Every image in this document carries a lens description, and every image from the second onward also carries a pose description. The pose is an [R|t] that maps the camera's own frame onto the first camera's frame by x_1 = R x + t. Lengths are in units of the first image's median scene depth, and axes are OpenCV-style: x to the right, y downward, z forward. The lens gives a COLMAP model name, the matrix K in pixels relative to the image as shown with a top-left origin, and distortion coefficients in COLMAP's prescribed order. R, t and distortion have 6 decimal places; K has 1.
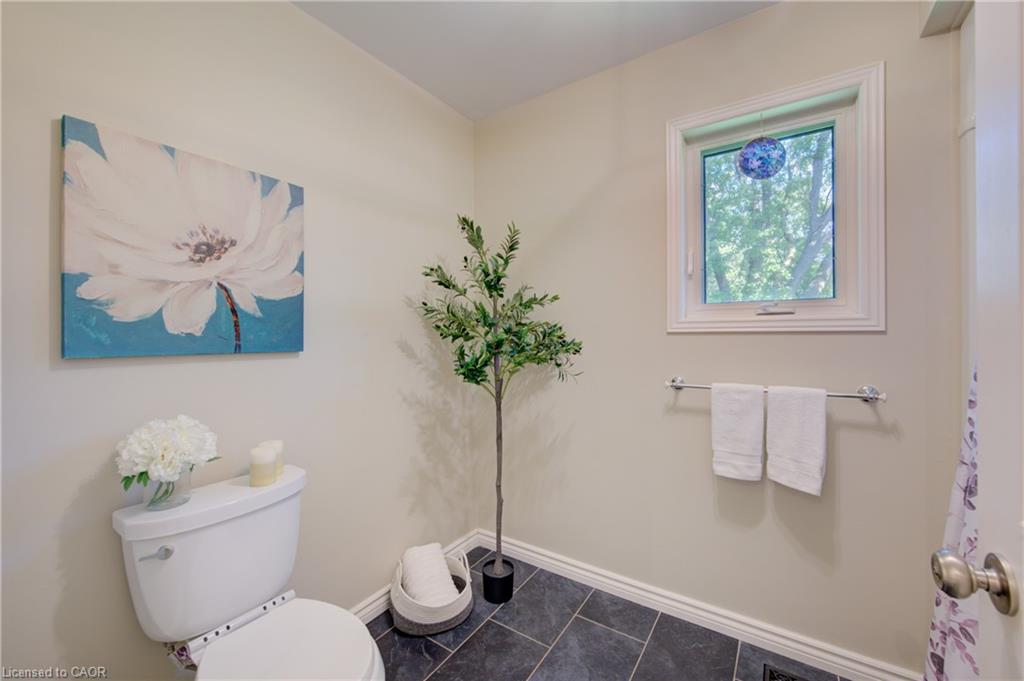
lens RADIAL K [[406.0, 0, 513.0], [0, 406.0, 336.7], [0, 0, 1]] dist [-0.000631, -0.000030]
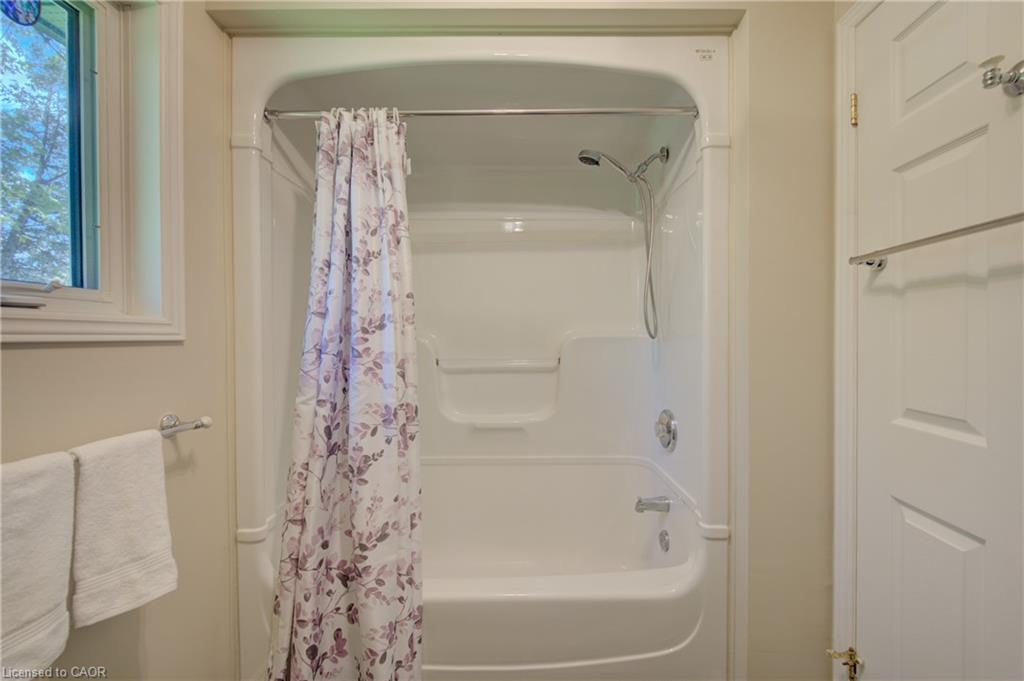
lens RADIAL K [[406.0, 0, 510.8], [0, 406.0, 342.7], [0, 0, 1]] dist [-0.000631, -0.000030]
pose [[-0.568420, -0.002443, 0.822735, -0.102392], [0.004606, 0.999970, 0.006152, -0.012486], [-0.822726, 0.007286, -0.568392, 0.926628]]
